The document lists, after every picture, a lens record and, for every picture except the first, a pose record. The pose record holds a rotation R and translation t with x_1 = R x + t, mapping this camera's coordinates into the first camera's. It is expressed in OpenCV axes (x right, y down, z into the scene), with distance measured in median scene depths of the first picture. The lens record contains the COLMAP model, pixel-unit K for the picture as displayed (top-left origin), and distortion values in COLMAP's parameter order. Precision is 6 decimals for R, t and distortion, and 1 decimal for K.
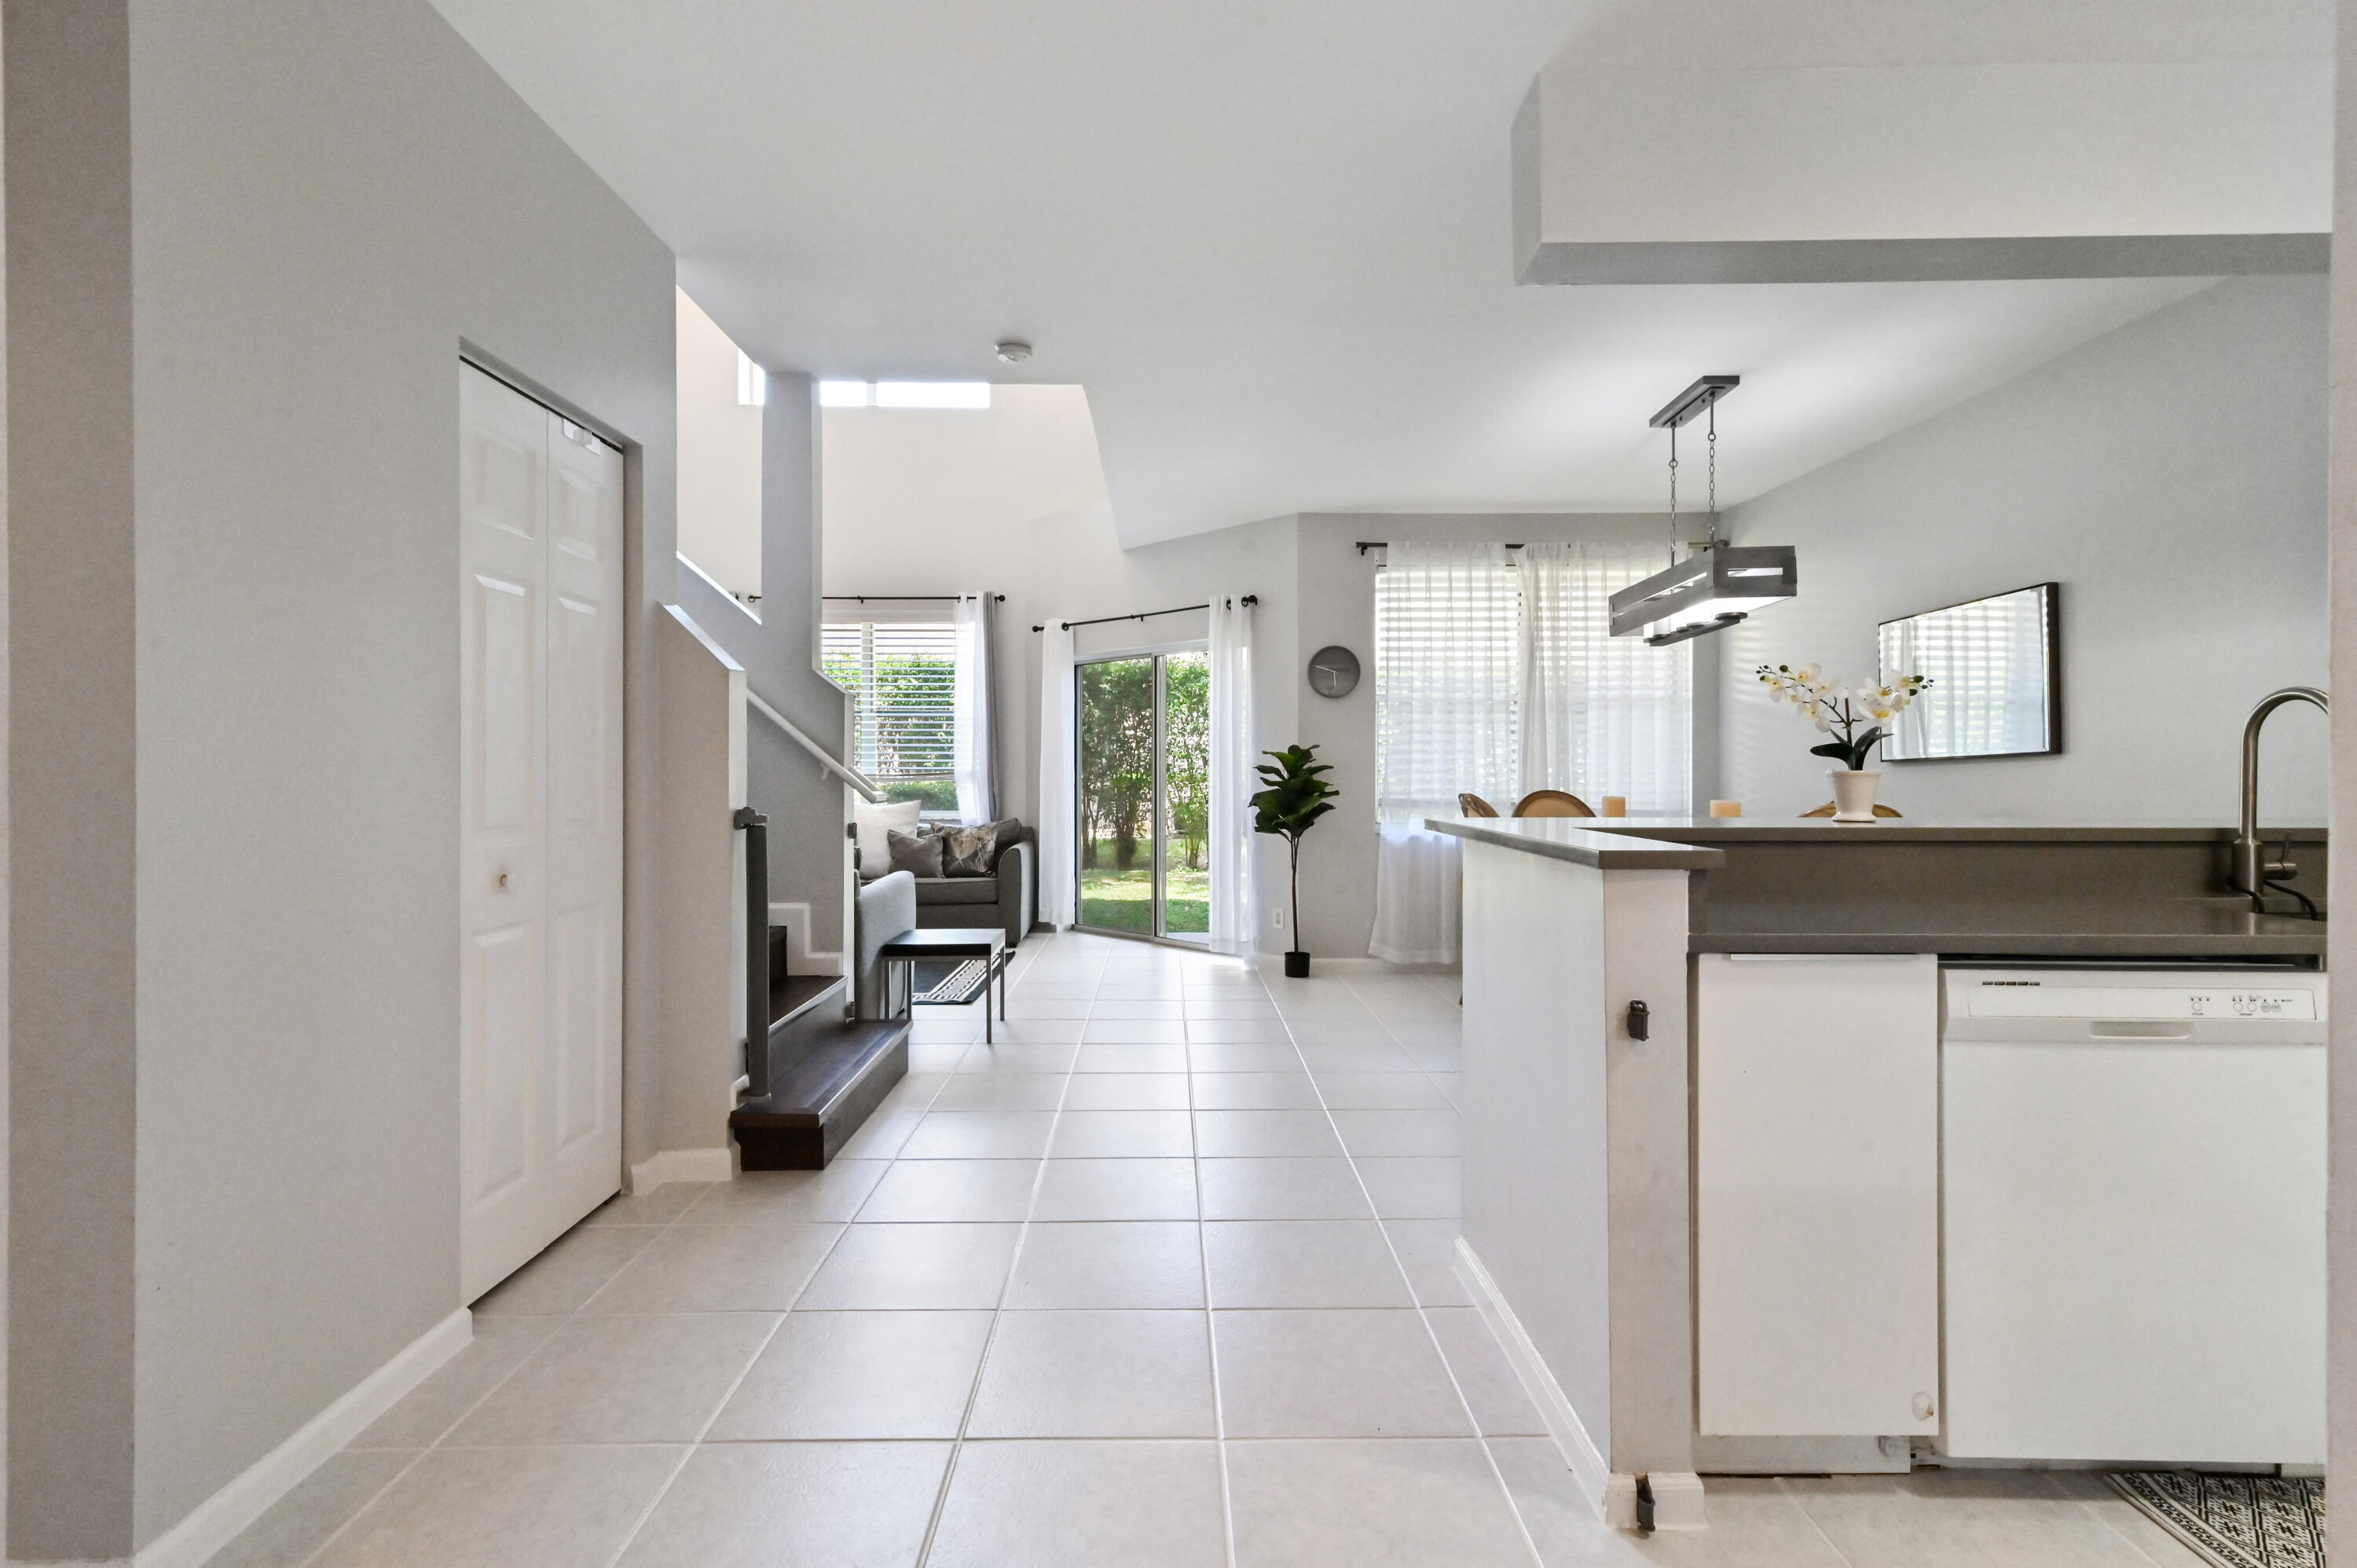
lens RADIAL K [[1081.1, 0, 1177.2], [0, 1081.1, 778.7], [0, 0, 1]] dist [-0.000960, -0.000104]
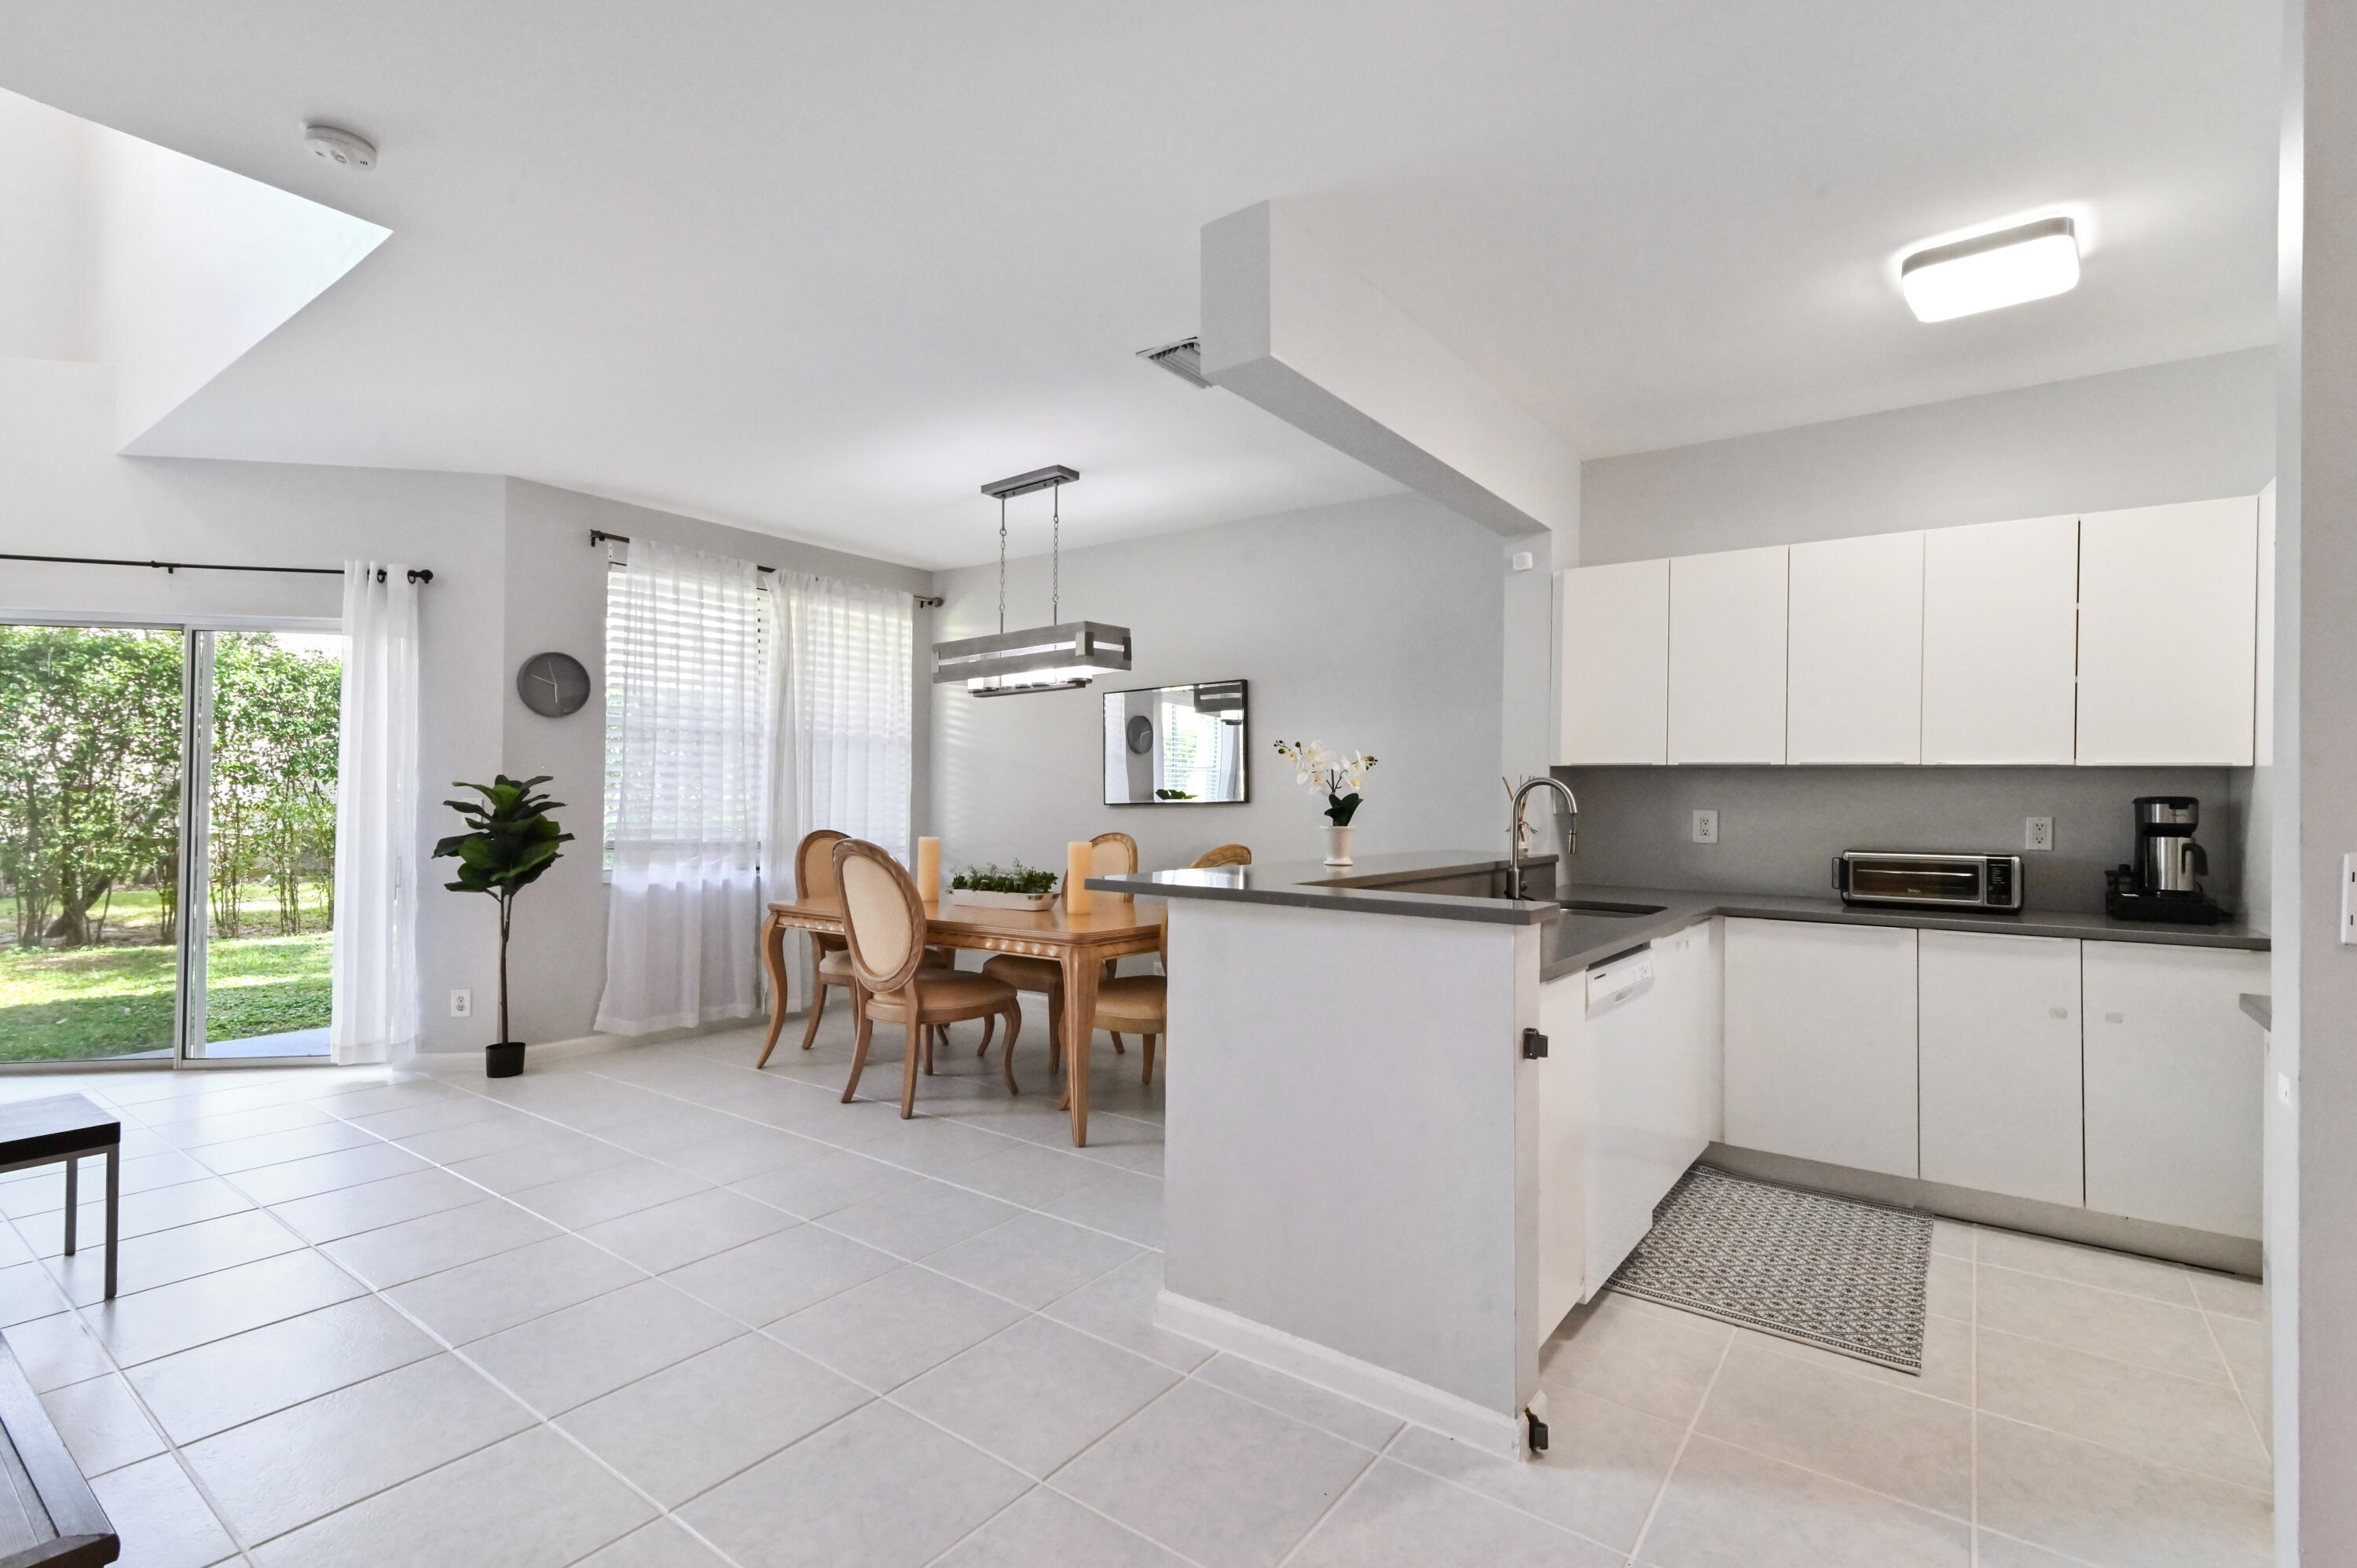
lens RADIAL K [[1070.5, 0, 1187.6], [0, 1070.5, 794.3], [0, 0, 1]] dist [0.003814, 0.000064]
pose [[0.598604, 0.010714, 0.800973, -0.211885], [-0.006266, 0.999943, -0.008693, -0.013919], [-0.801020, 0.000185, 0.598637, 0.150211]]
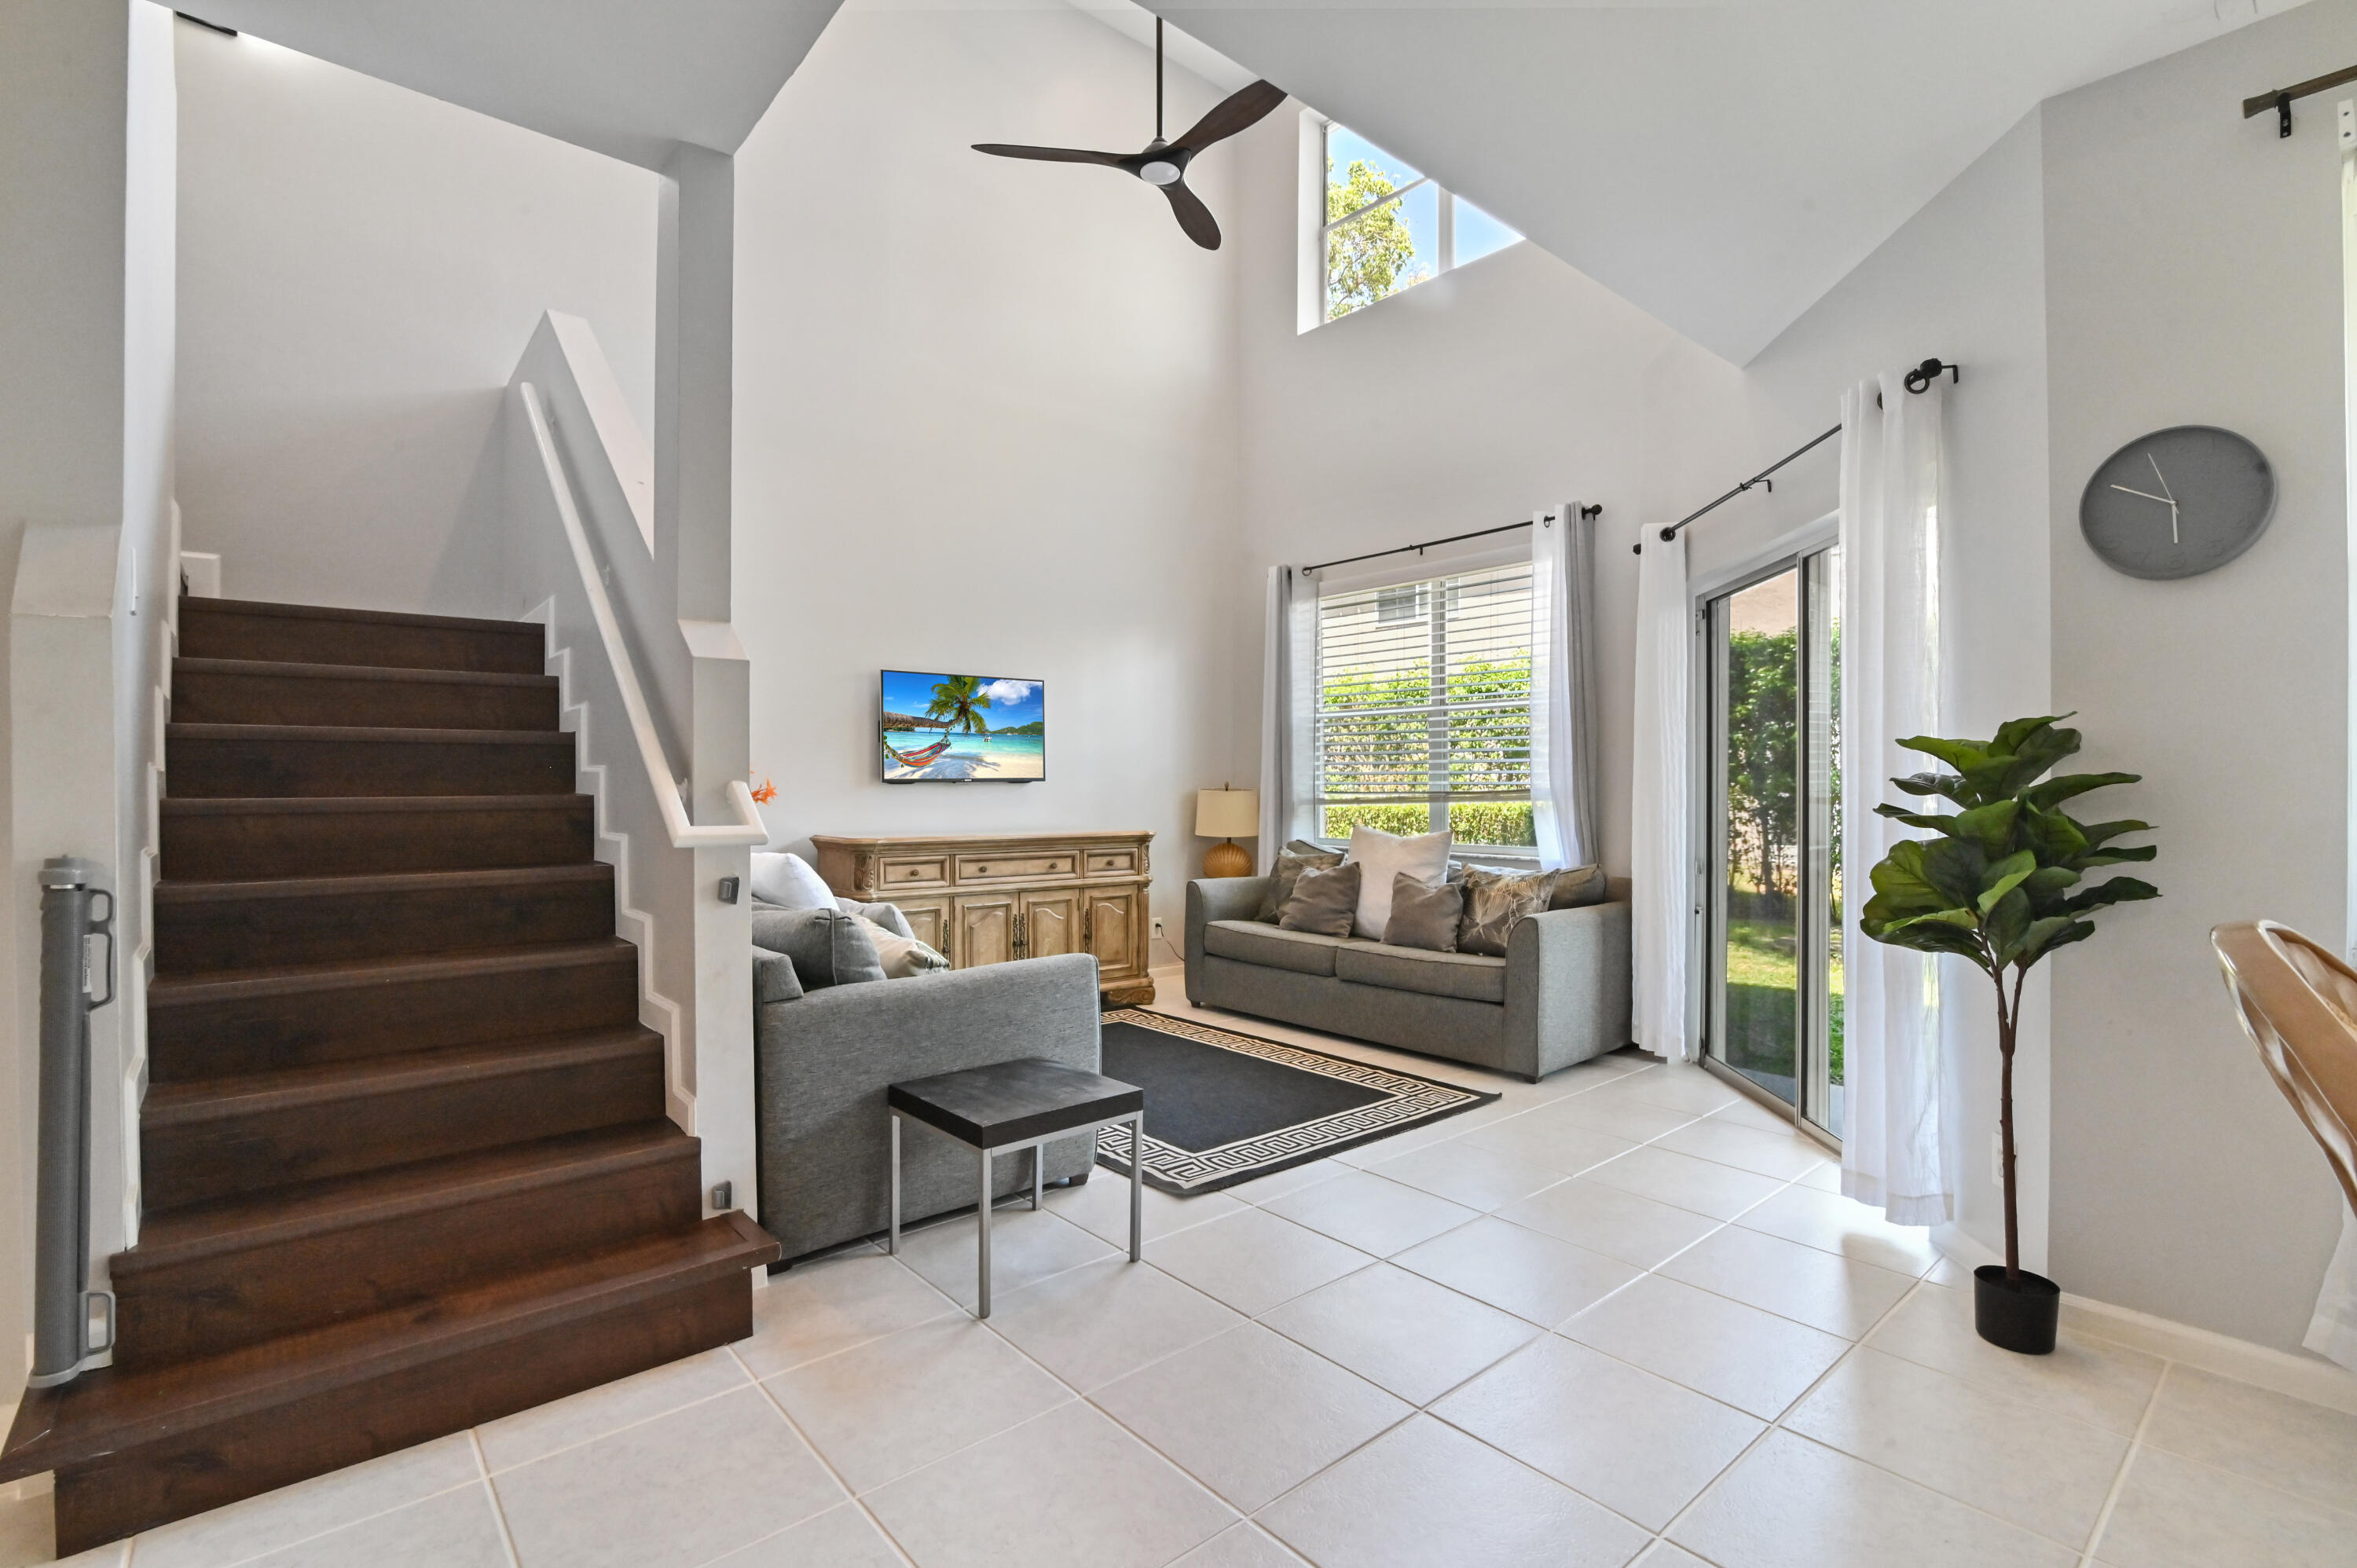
lens RADIAL K [[1081.1, 0, 1177.2], [0, 1081.1, 778.7], [0, 0, 1]] dist [-0.000960, -0.000104]
pose [[0.639831, -0.007389, -0.768480, 0.208927], [-0.001120, 0.999944, -0.010547, -0.005922], [0.768514, 0.007609, 0.639787, 0.533217]]
